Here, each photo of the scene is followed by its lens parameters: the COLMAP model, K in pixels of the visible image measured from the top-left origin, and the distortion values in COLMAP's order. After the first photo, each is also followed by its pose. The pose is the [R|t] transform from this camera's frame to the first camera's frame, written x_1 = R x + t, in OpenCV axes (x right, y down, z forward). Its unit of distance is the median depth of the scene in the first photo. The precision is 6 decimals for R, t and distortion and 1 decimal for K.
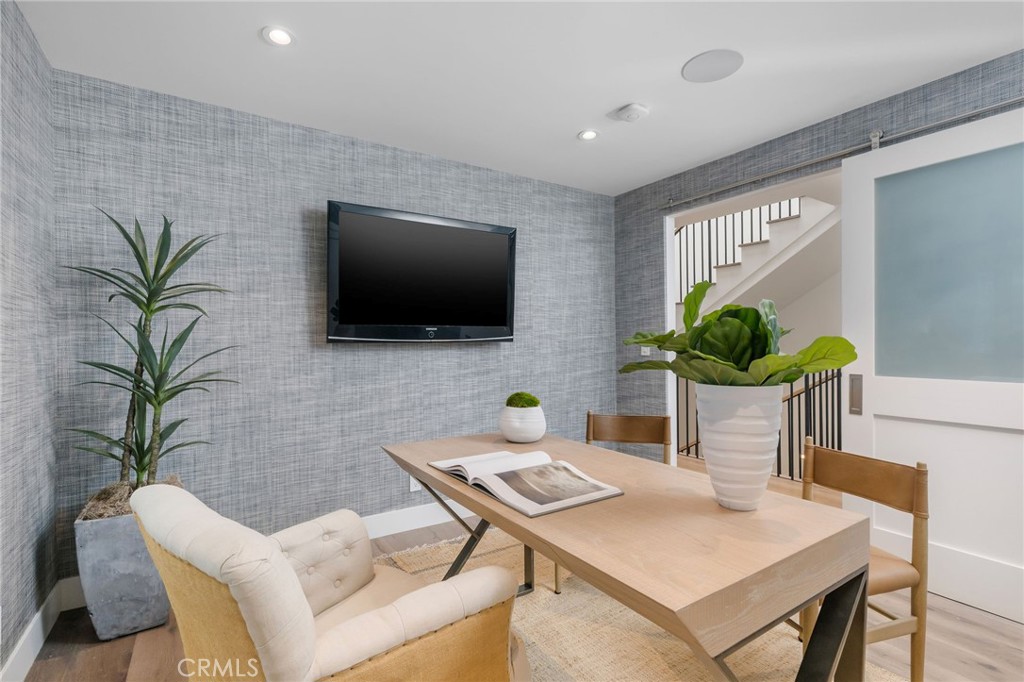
lens RADIAL K [[473.7, 0, 512.0], [0, 473.7, 341.0], [0, 0, 1]] dist [-0.000839, -0.000122]
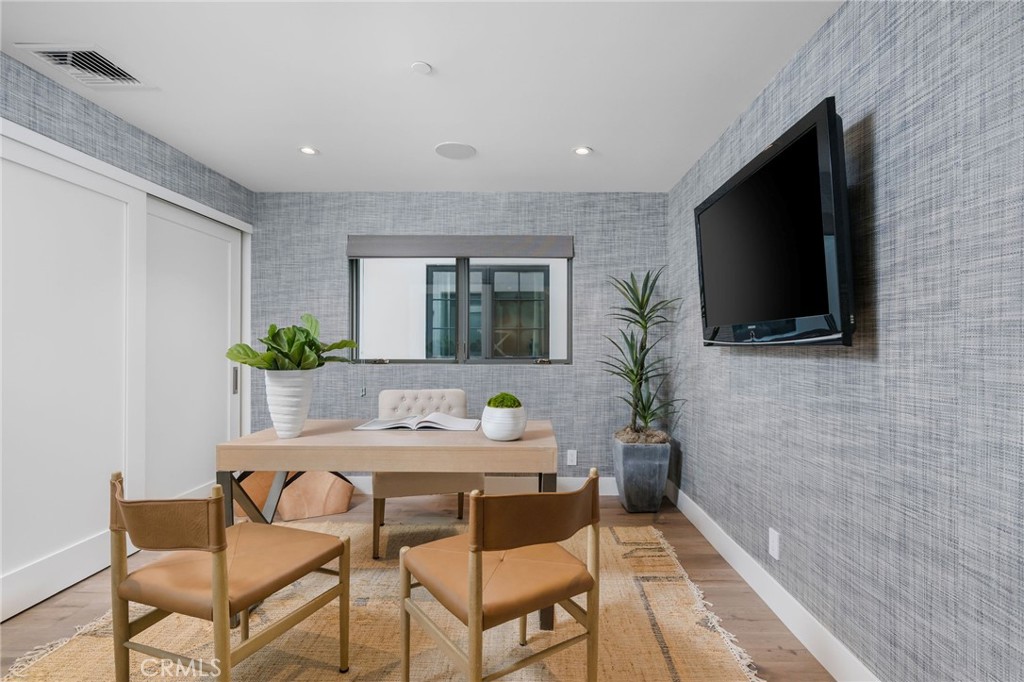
lens RADIAL K [[473.7, 0, 512.0], [0, 473.7, 341.0], [0, 0, 1]] dist [-0.000839, -0.000122]
pose [[-0.561982, -0.004586, -0.827137, 0.551614], [0.000234, 0.999984, -0.005704, -0.000094], [0.827150, -0.003399, -0.561971, 0.996225]]
